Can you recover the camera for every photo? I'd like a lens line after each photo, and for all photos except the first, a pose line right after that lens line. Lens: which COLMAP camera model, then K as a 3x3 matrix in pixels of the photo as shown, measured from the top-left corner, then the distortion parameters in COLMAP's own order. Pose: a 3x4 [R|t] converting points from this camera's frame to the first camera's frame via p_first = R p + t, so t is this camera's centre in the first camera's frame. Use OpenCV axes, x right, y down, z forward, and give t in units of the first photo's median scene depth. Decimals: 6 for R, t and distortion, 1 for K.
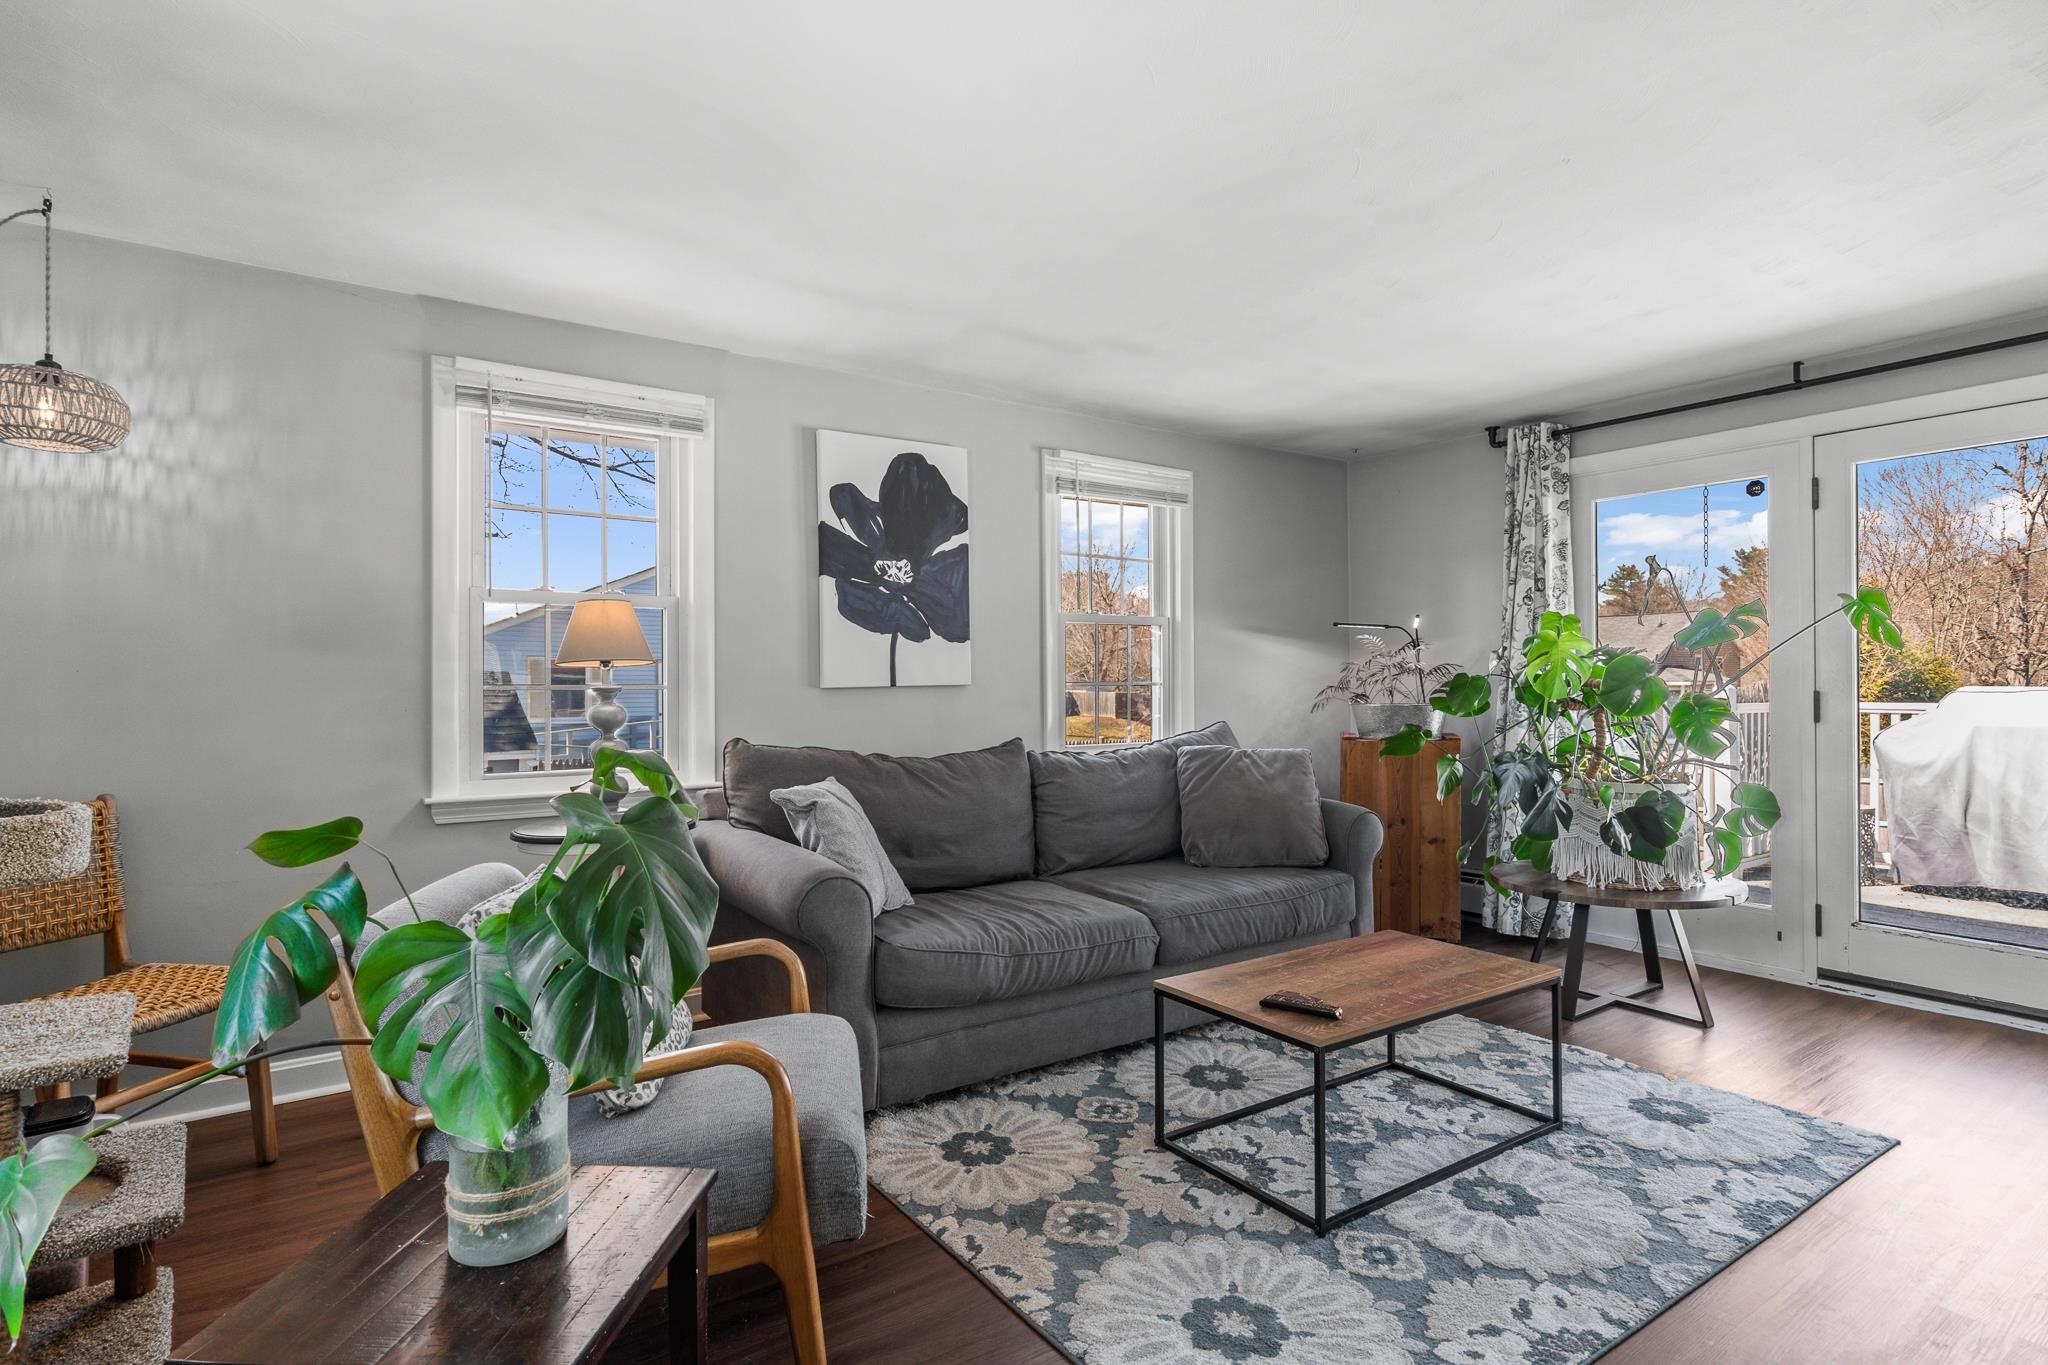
lens RADIAL K [[1045.7, 0, 1025.9], [0, 1045.7, 716.4], [0, 0, 1]] dist [-0.000015, 0.000619]
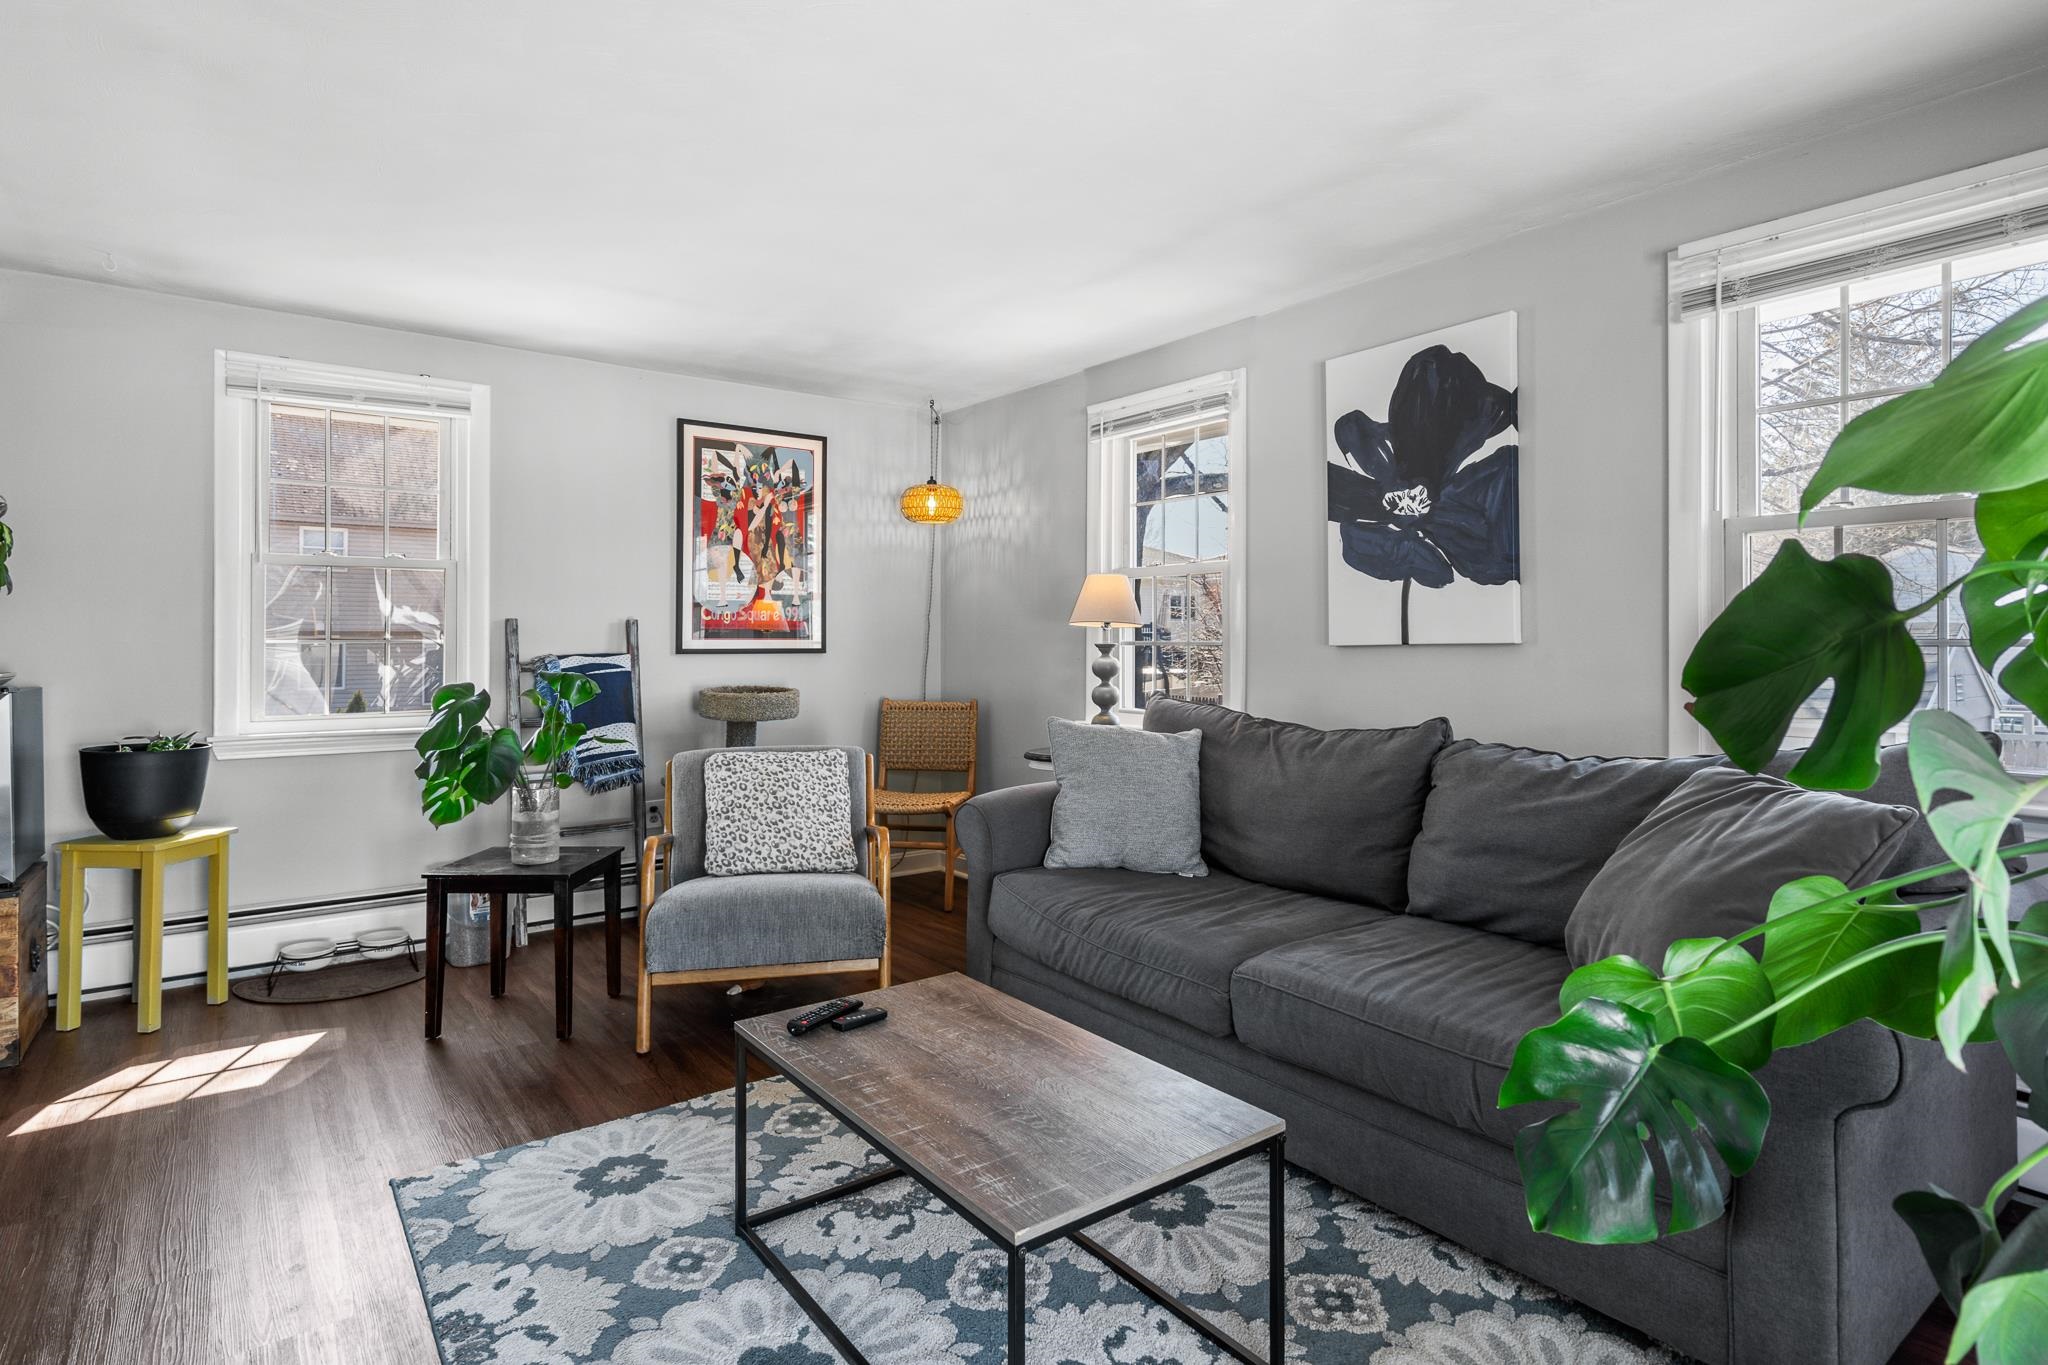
lens RADIAL K [[1070.3, 0, 1021.8], [0, 1070.3, 667.4], [0, 0, 1]] dist [0.003557, 0.000500]
pose [[0.035270, 0.029510, -0.998942, 0.717597], [-0.029780, 0.999151, 0.028465, -0.026932], [0.998934, 0.028744, 0.036119, 0.698045]]
